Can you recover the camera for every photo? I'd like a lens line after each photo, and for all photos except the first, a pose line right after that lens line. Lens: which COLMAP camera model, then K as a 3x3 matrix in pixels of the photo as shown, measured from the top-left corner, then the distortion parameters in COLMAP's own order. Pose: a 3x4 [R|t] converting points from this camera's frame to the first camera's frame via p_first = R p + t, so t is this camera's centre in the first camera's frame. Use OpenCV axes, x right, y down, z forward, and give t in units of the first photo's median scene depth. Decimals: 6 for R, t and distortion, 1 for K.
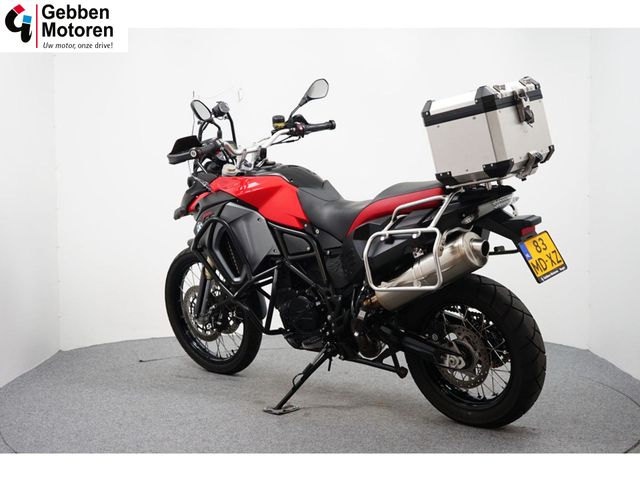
lens RADIAL K [[934.3, 0, 320.0], [0, 934.3, 240.0], [0, 0, 1]] dist [-0.006291, -0.000100]
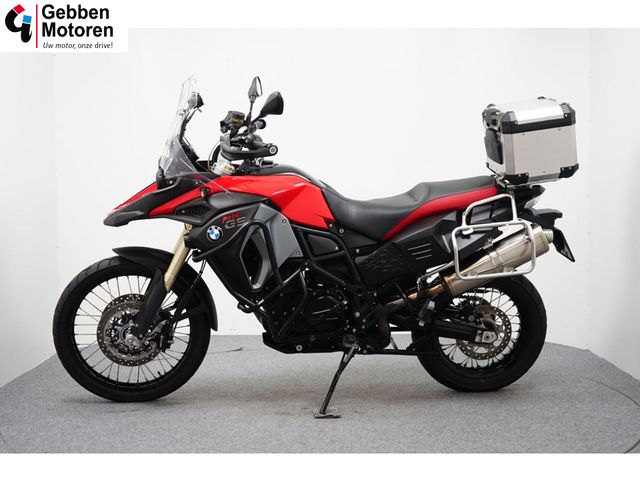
lens RADIAL K [[934.3, 0, 320.0], [0, 934.3, 240.0], [0, 0, 1]] dist [-0.006291, -0.000100]
pose [[0.648925, -0.041808, 0.759703, -0.779742], [0.045936, 0.998821, 0.015730, -0.016051], [-0.759464, 0.024690, 0.650081, 0.360936]]
